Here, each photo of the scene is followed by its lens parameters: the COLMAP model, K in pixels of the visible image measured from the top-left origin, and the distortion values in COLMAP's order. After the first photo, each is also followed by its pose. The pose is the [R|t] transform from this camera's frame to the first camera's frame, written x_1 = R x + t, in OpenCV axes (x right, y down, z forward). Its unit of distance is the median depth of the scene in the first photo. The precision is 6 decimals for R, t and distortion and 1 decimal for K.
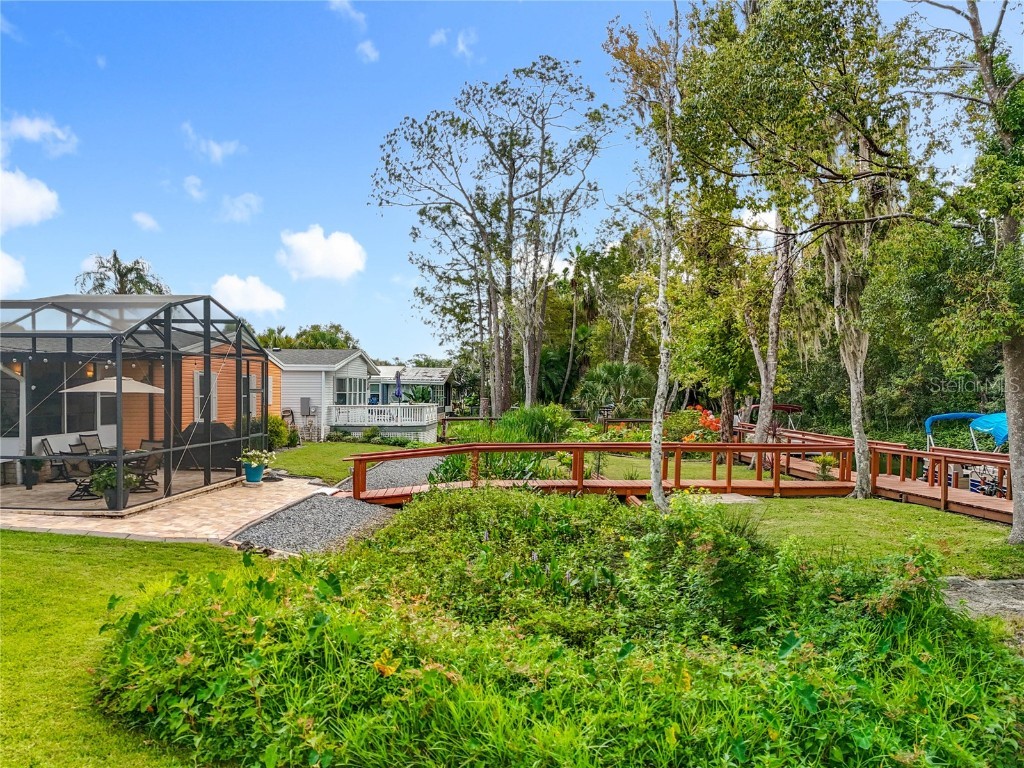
lens RADIAL K [[752.8, 0, 512.0], [0, 752.8, 384.0], [0, 0, 1]] dist [0.059519, -0.002859]
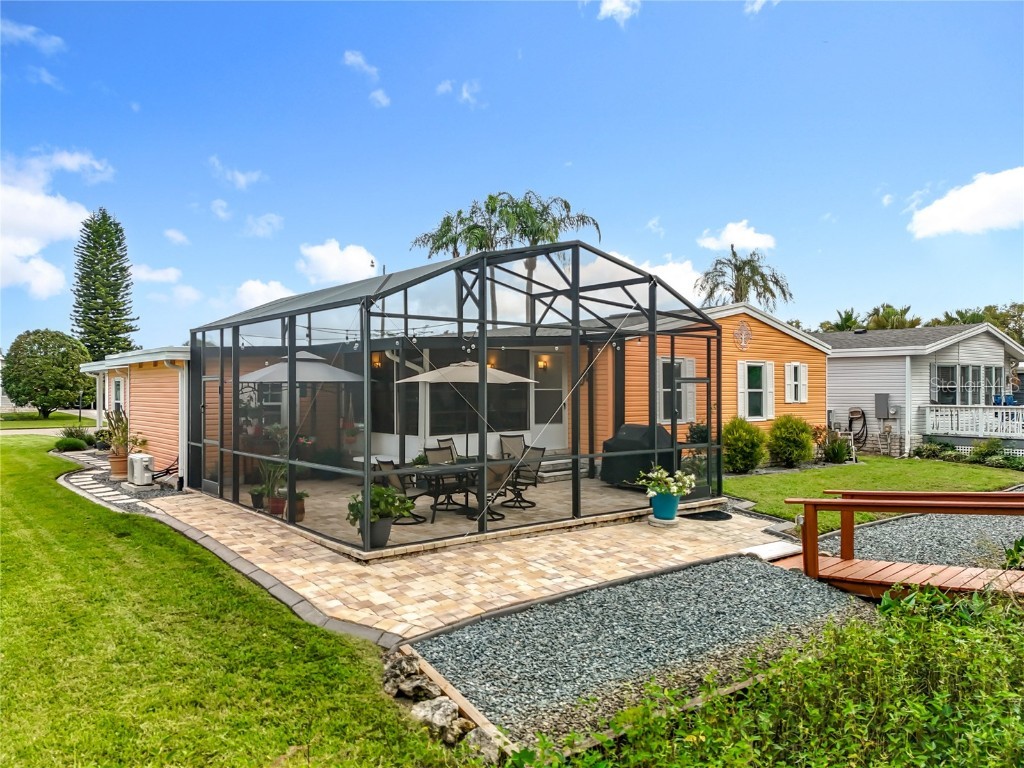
lens RADIAL K [[752.8, 0, 512.0], [0, 752.8, 384.0], [0, 0, 1]] dist [0.059519, -0.002859]
pose [[0.661065, -0.014044, -0.750198, 0.037099], [0.014453, 0.999878, -0.005982, 0.008039], [0.750190, -0.006888, 0.661187, 0.262159]]
